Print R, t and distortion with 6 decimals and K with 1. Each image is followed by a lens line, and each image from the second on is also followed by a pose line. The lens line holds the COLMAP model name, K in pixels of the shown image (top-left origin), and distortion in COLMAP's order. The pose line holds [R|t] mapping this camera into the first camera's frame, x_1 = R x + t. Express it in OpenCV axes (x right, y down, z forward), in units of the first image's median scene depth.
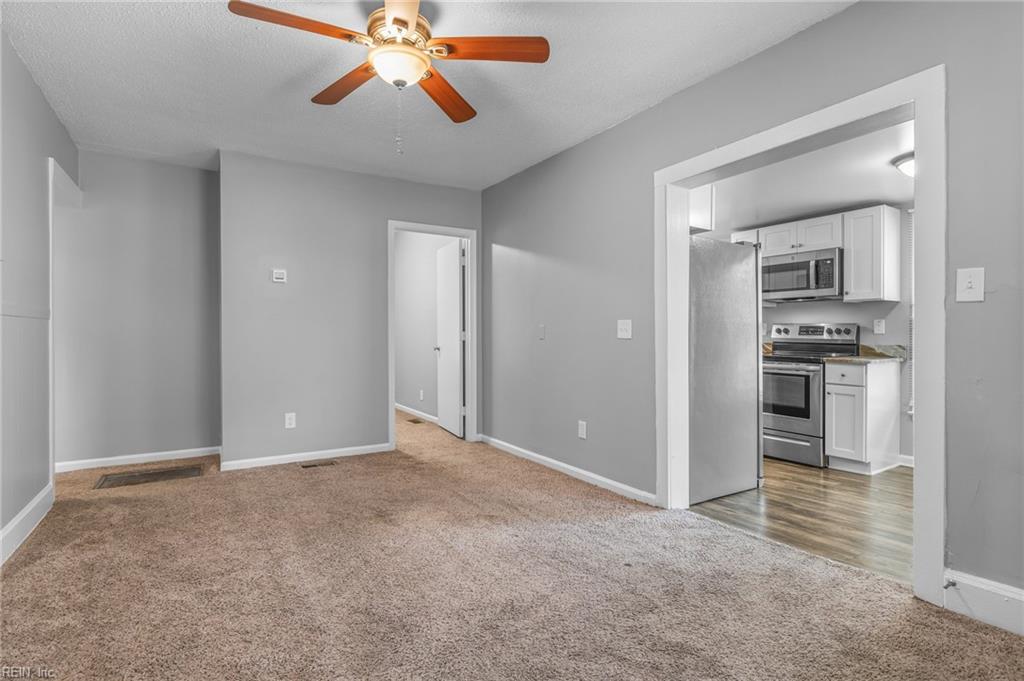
lens RADIAL K [[507.6, 0, 513.3], [0, 507.6, 336.4], [0, 0, 1]] dist [-0.004199, 0.001067]
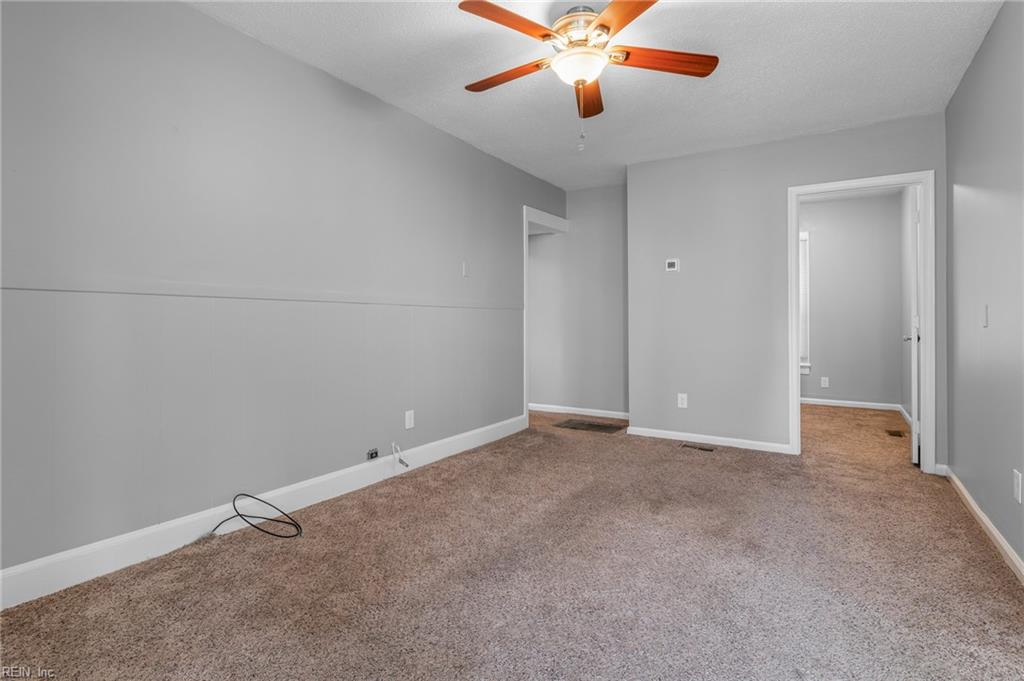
lens RADIAL K [[507.6, 0, 513.9], [0, 507.6, 323.3], [0, 0, 1]] dist [-0.004199, 0.001067]
pose [[0.438247, 0.005210, -0.898840, 0.463611], [-0.004679, 0.999983, 0.003515, 0.002326], [0.898843, 0.002666, 0.438263, 0.280415]]
